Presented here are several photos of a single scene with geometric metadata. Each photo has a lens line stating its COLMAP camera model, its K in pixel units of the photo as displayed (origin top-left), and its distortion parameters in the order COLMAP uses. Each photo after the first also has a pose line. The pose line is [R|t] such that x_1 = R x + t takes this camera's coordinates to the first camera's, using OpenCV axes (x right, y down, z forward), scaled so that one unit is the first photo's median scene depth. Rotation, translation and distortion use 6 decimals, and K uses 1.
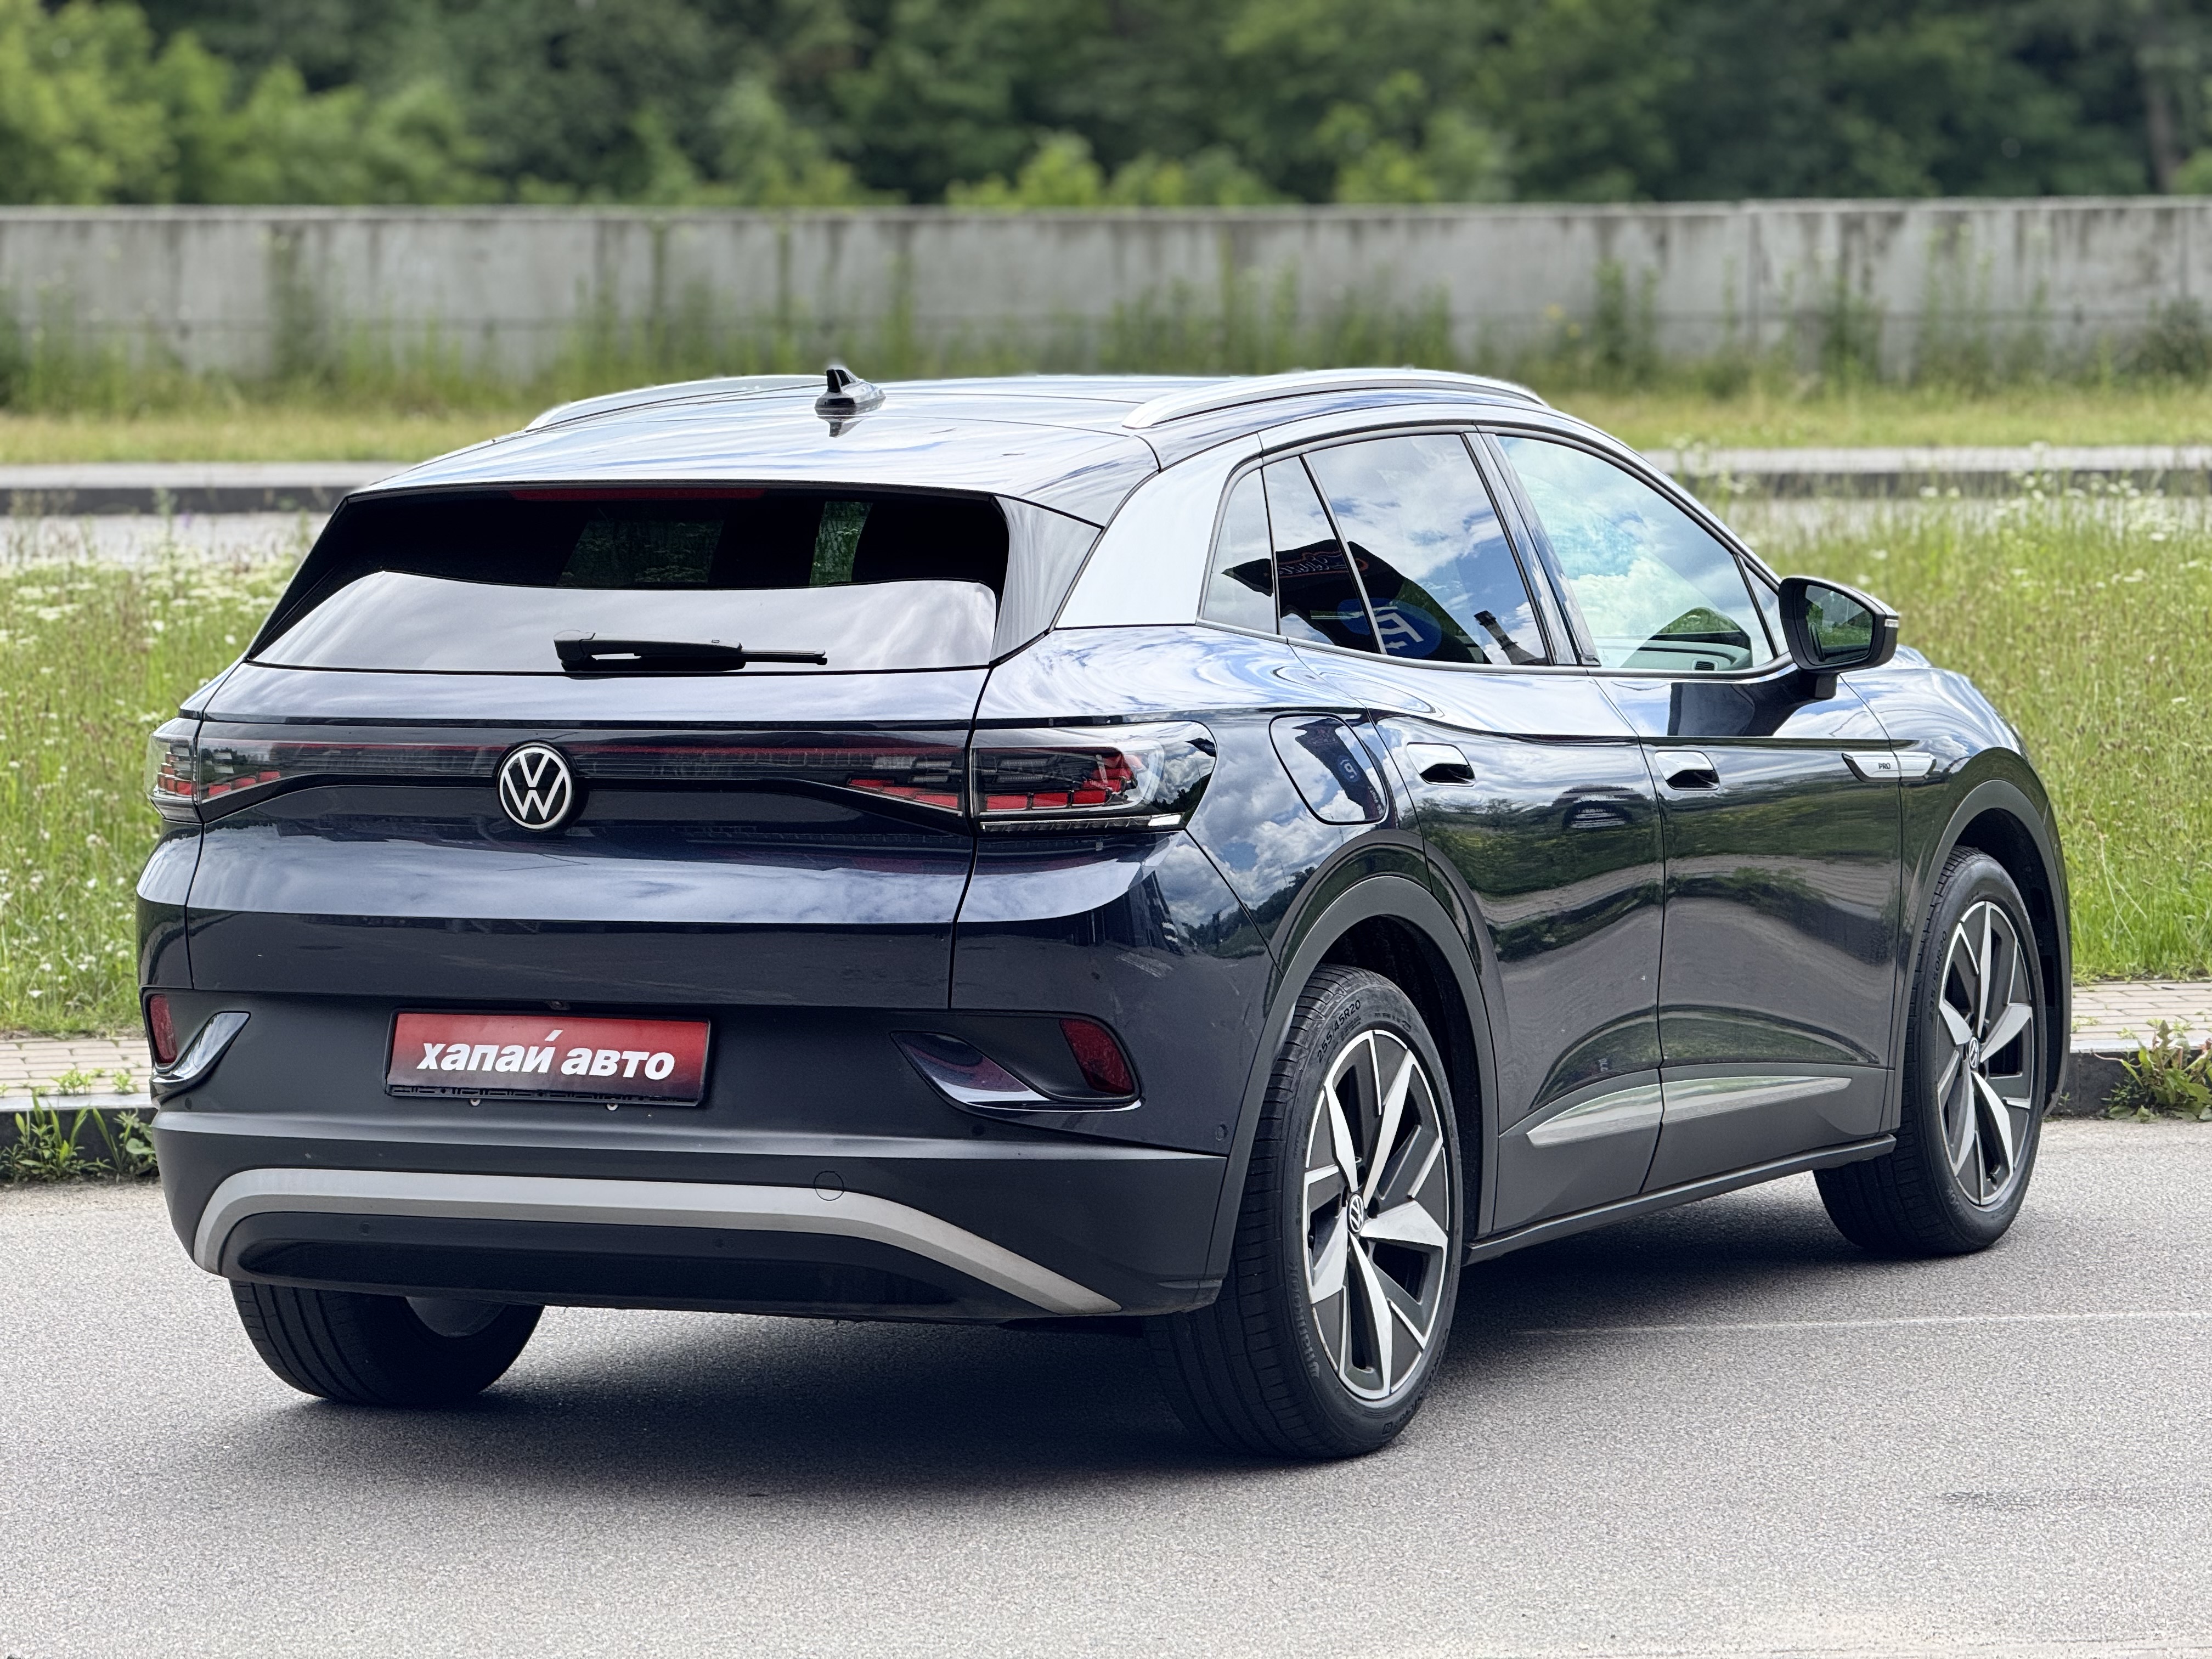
lens RADIAL K [[8426.2, 0, 1106.0], [0, 8426.2, 829.5], [0, 0, 1]] dist [0.085713, -1.170833]
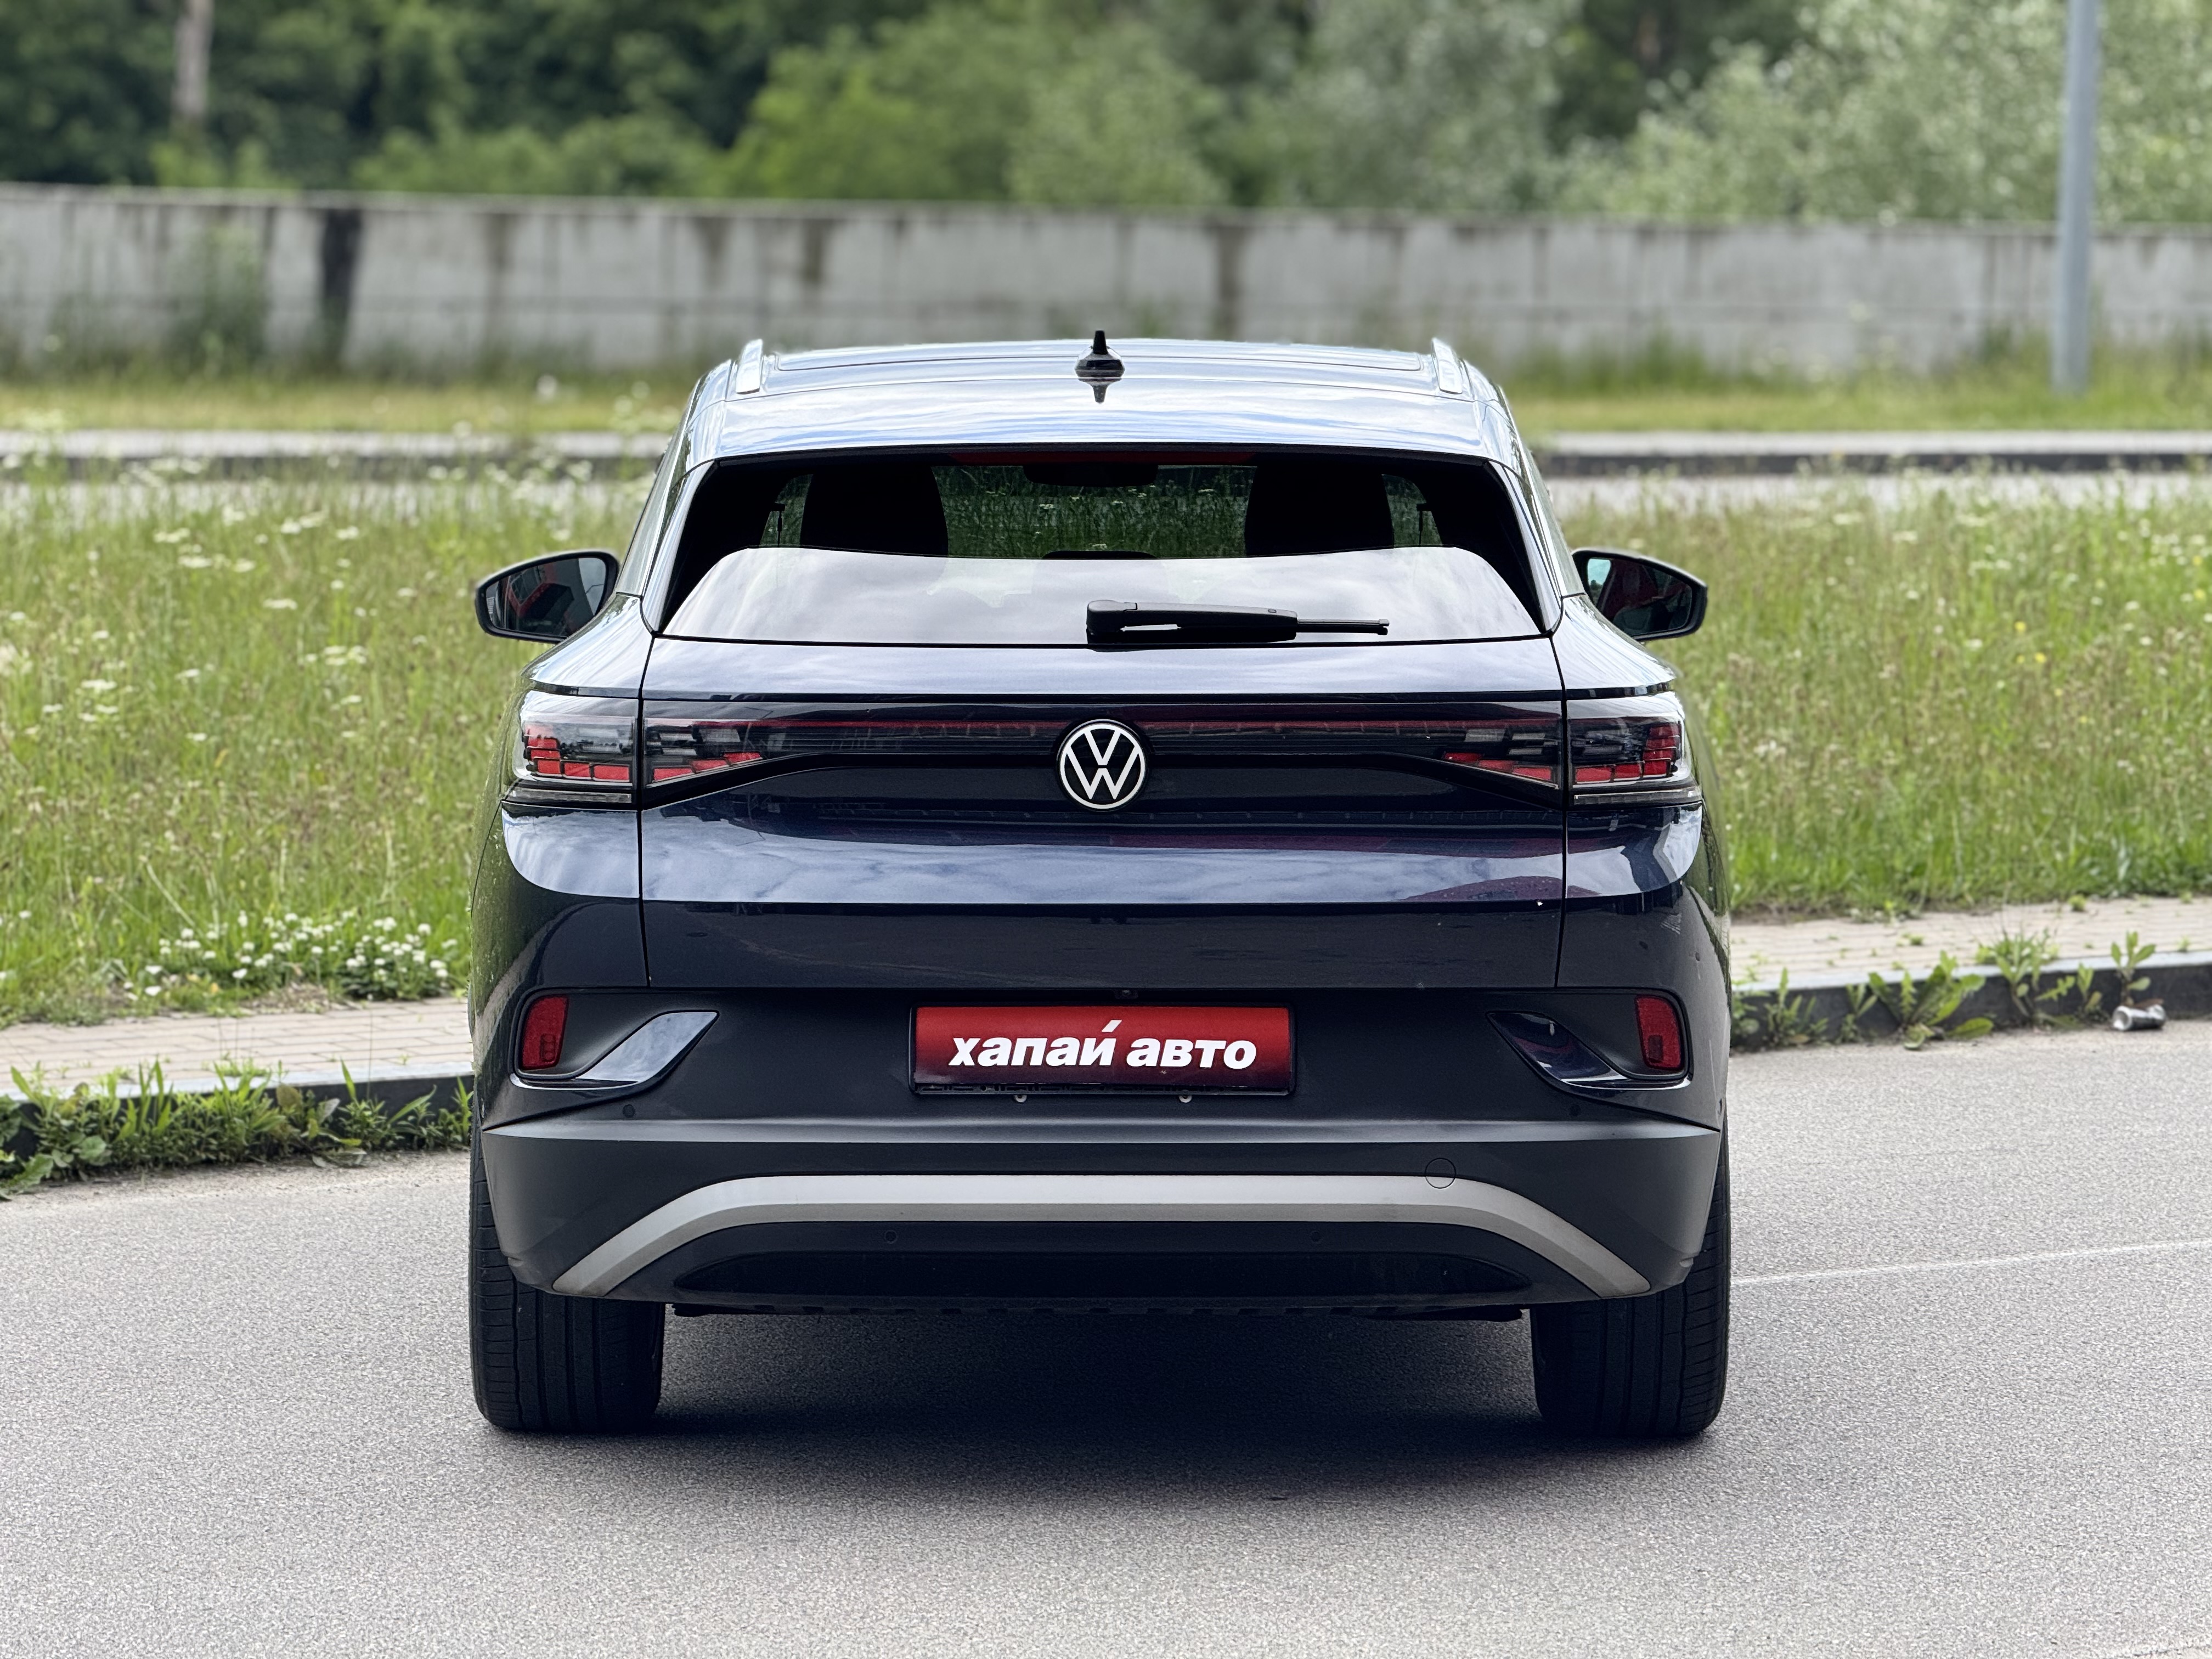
lens RADIAL K [[8426.2, 0, 1106.0], [0, 8426.2, 829.5], [0, 0, 1]] dist [0.085713, -1.170833]
pose [[0.896876, -0.015544, 0.442008, -0.487393], [0.013951, 0.999879, 0.006854, -0.004278], [-0.442061, 0.000019, 0.896985, 0.147334]]
